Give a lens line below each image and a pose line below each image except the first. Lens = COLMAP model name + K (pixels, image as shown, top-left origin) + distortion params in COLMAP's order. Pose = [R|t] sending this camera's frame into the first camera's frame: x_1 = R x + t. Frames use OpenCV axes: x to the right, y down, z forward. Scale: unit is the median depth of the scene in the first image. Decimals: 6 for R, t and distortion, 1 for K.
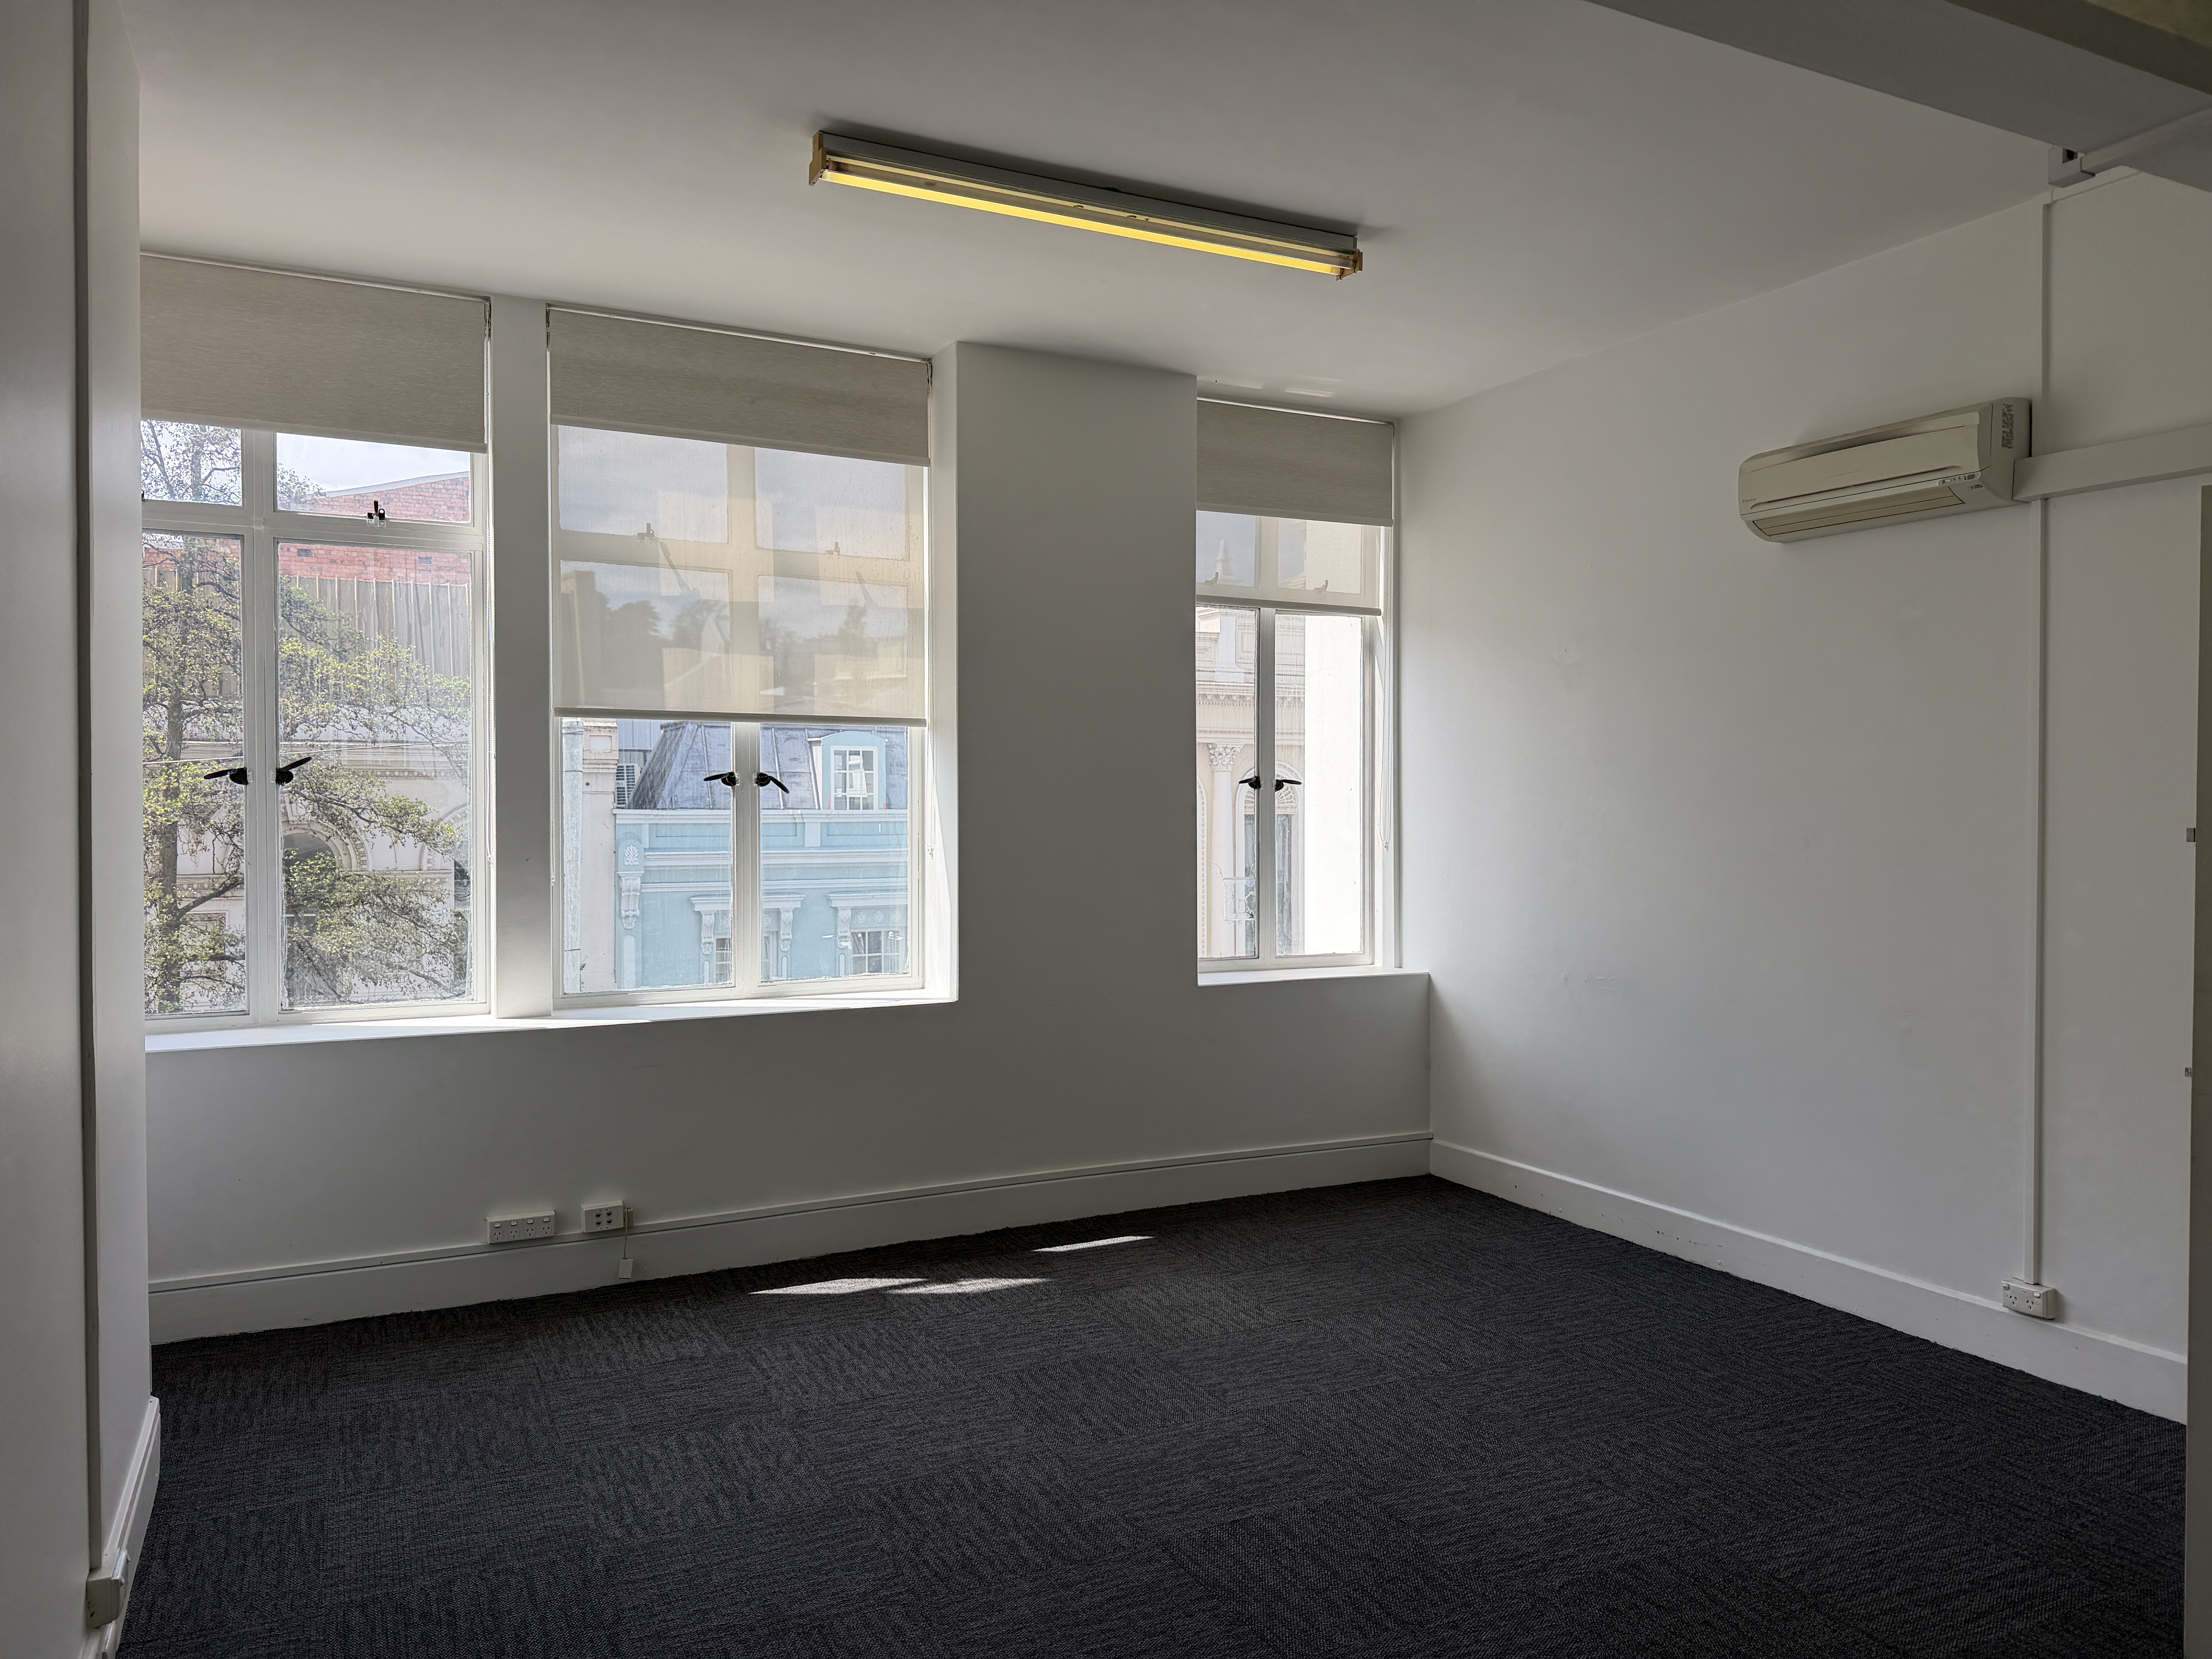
lens RADIAL K [[1531.1, 0, 1106.0], [0, 1531.1, 829.5], [0, 0, 1]] dist [0.164030, -0.287960]
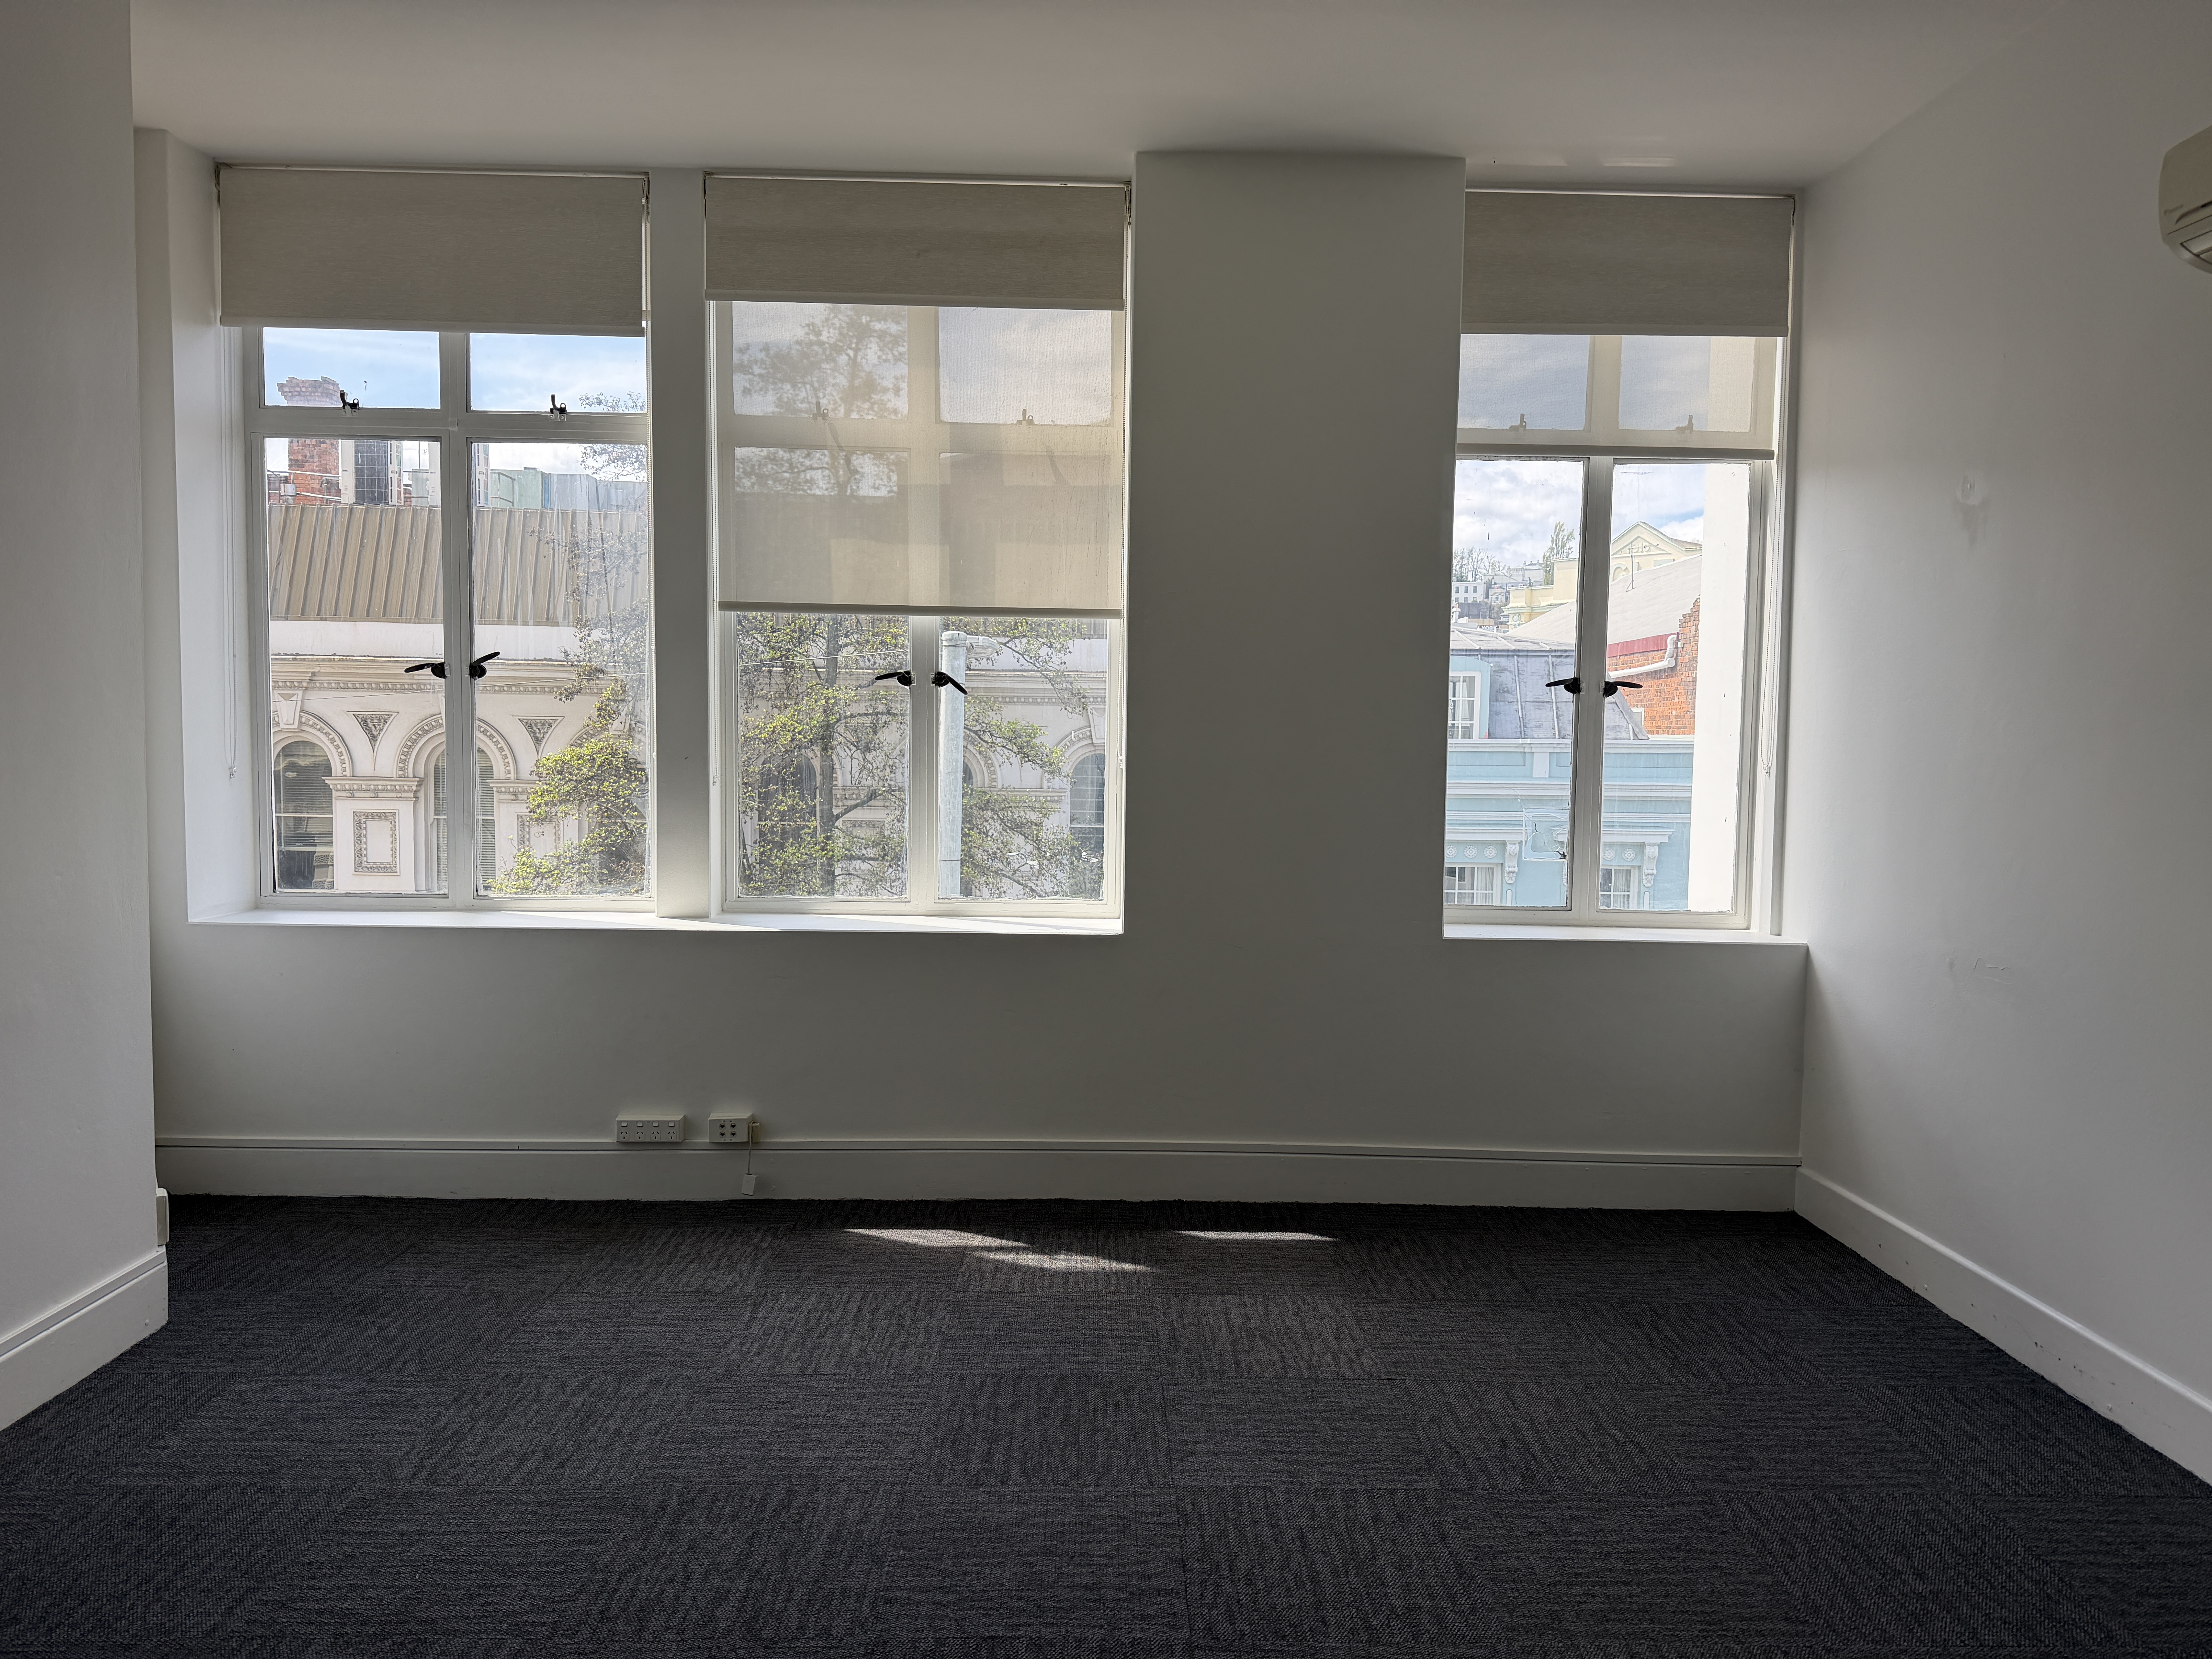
lens RADIAL K [[1531.1, 0, 1106.0], [0, 1531.1, 829.5], [0, 0, 1]] dist [0.164030, -0.287960]
pose [[0.901809, 0.039282, -0.430346, 0.267317], [-0.020967, 0.998664, 0.047219, 0.012045], [0.431626, -0.033560, 0.901428, 0.219491]]
